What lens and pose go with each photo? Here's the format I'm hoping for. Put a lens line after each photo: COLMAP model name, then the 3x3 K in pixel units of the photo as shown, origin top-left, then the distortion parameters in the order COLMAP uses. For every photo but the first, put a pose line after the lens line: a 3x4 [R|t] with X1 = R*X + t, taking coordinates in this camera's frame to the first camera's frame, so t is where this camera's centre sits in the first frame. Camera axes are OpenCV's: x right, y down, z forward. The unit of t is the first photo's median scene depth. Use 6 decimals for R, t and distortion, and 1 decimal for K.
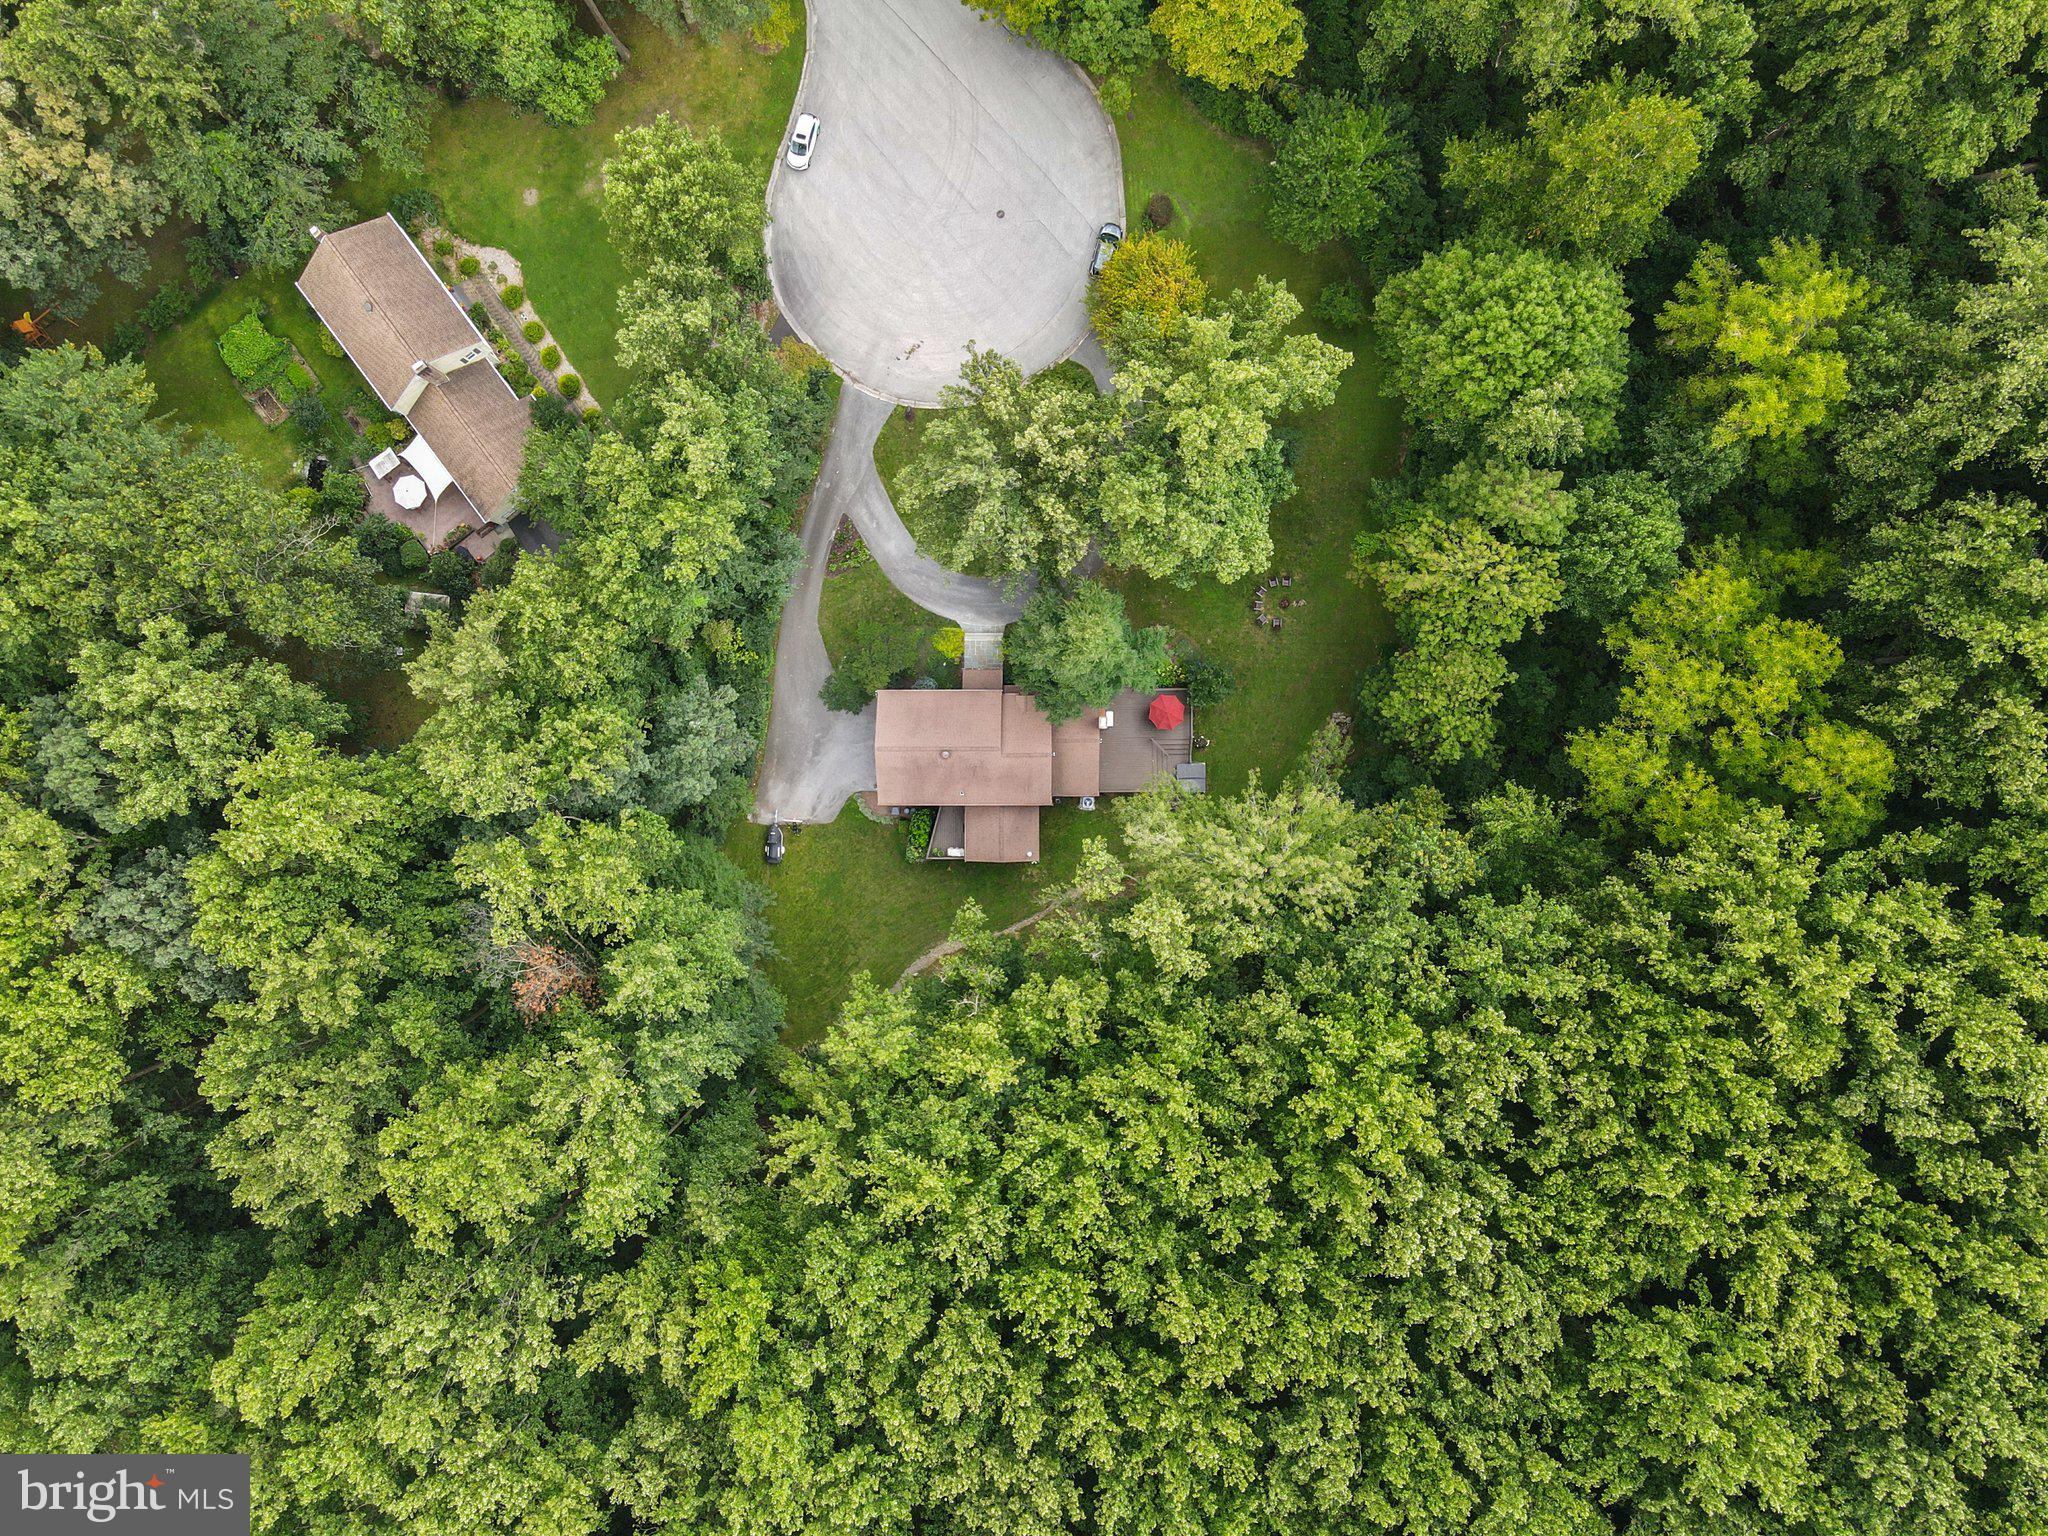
lens RADIAL K [[1438.9, 0, 1028.5], [0, 1438.9, 769.1], [0, 0, 1]] dist [-0.000365, -0.000462]
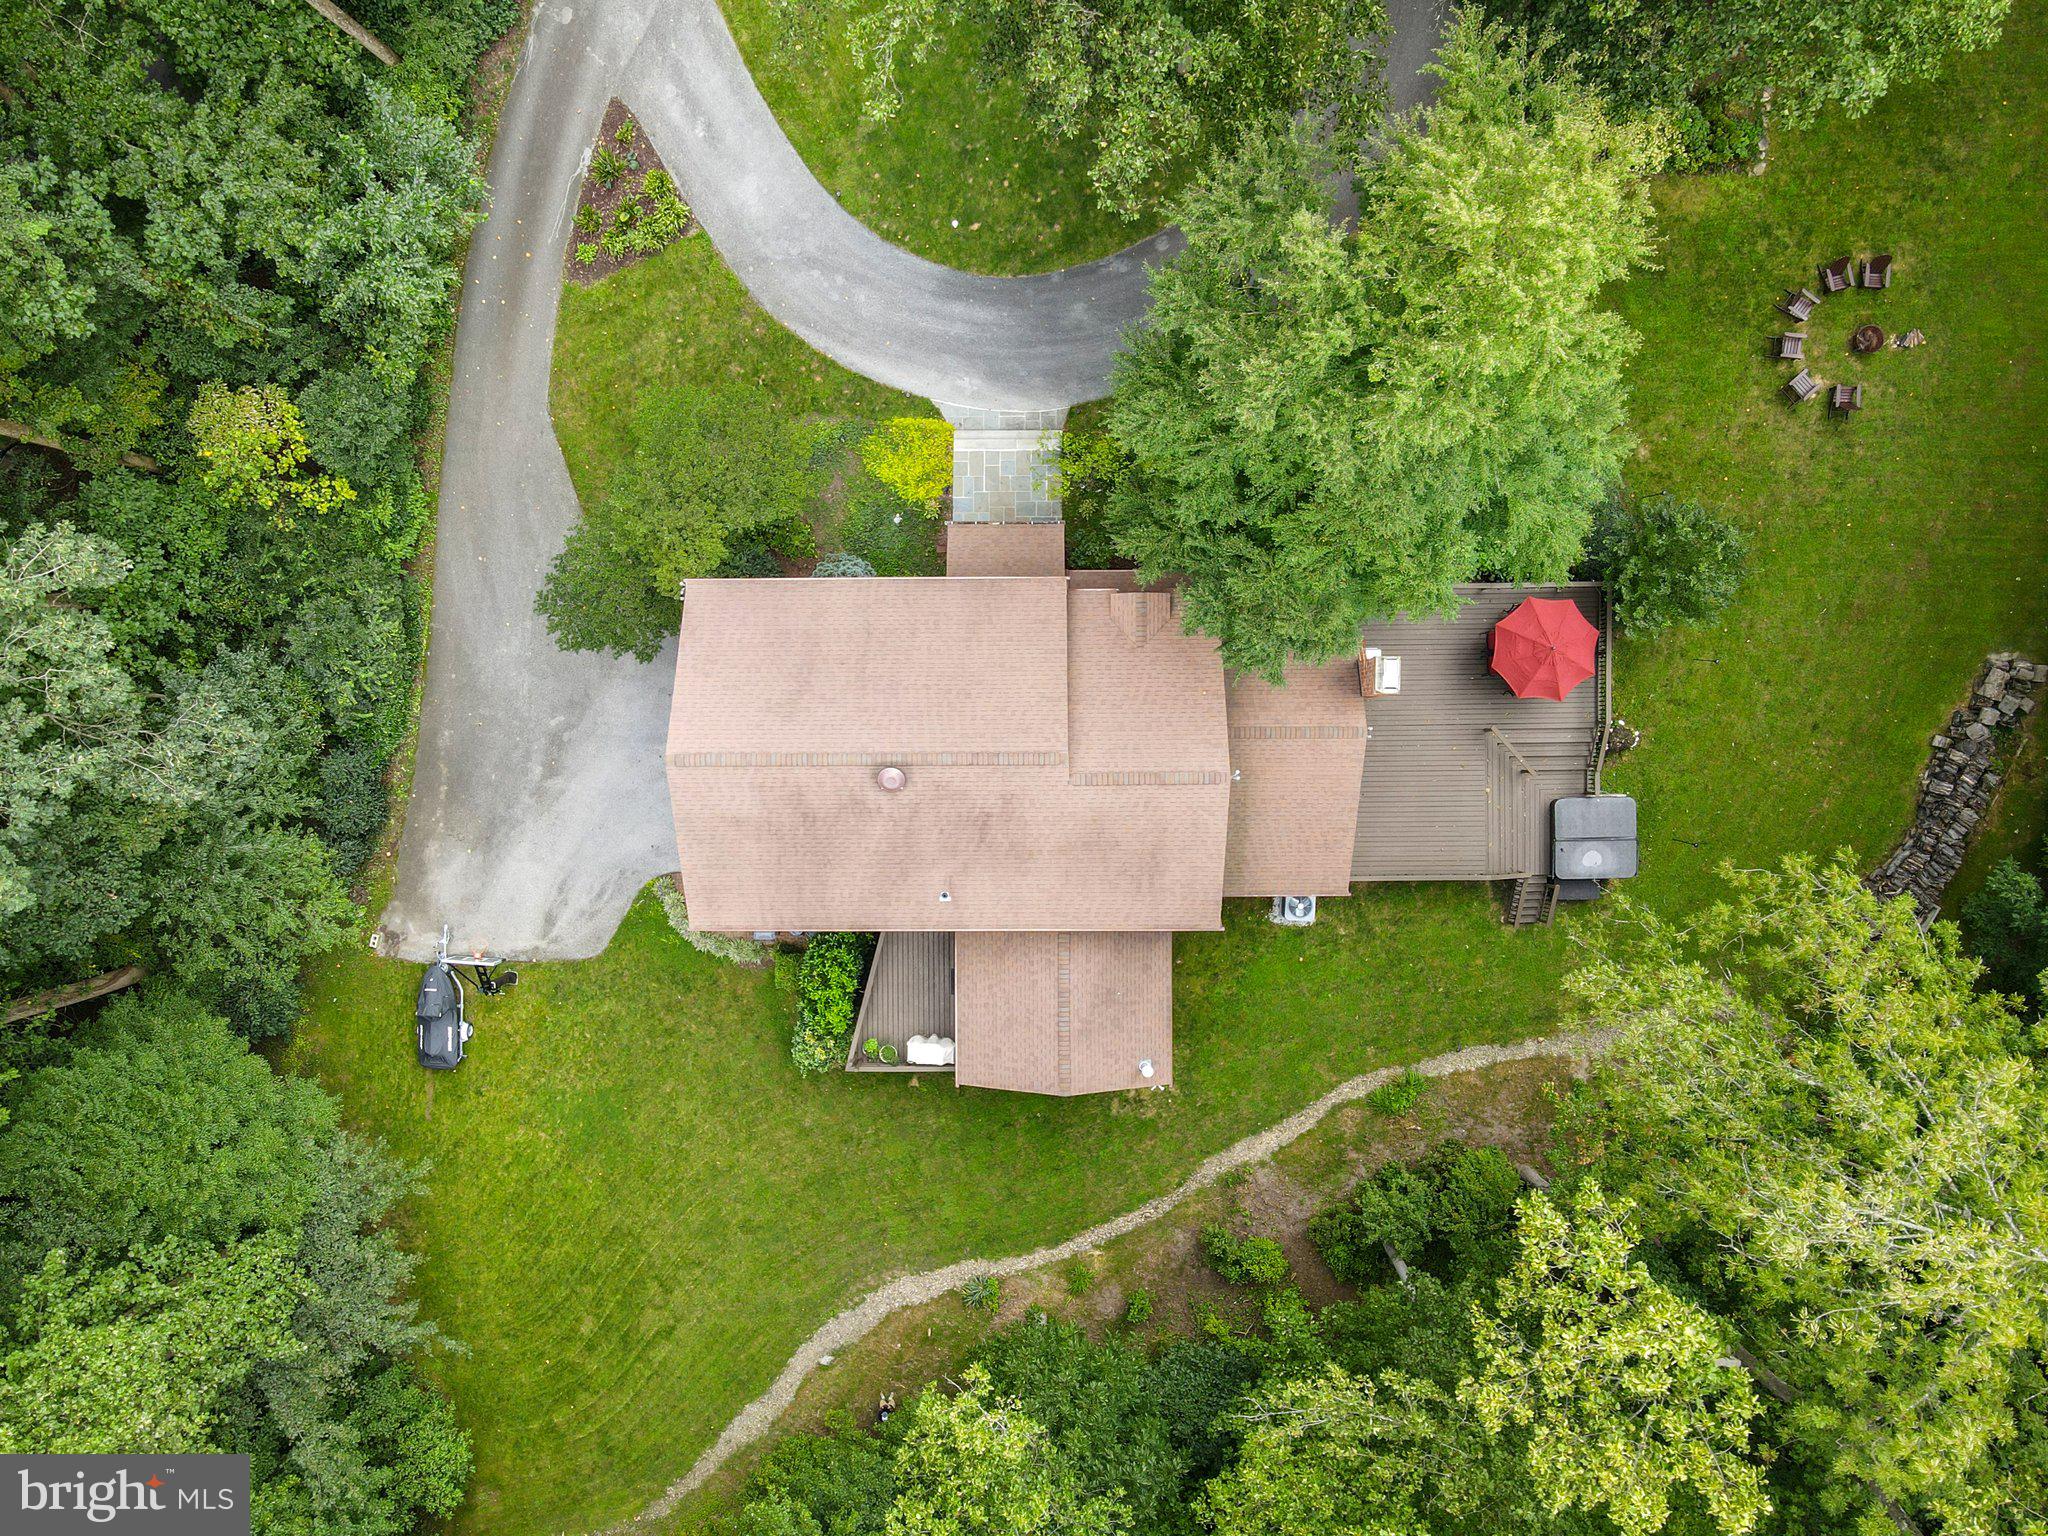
lens RADIAL K [[1438.9, 0, 1020.1], [0, 1438.9, 765.2], [0, 0, 1]] dist [-0.000365, -0.000462]
pose [[0.999992, -0.003343, -0.002105, -0.027696], [0.003334, 0.999986, -0.004223, -0.010728], [0.002119, 0.004216, 0.999989, 0.649445]]
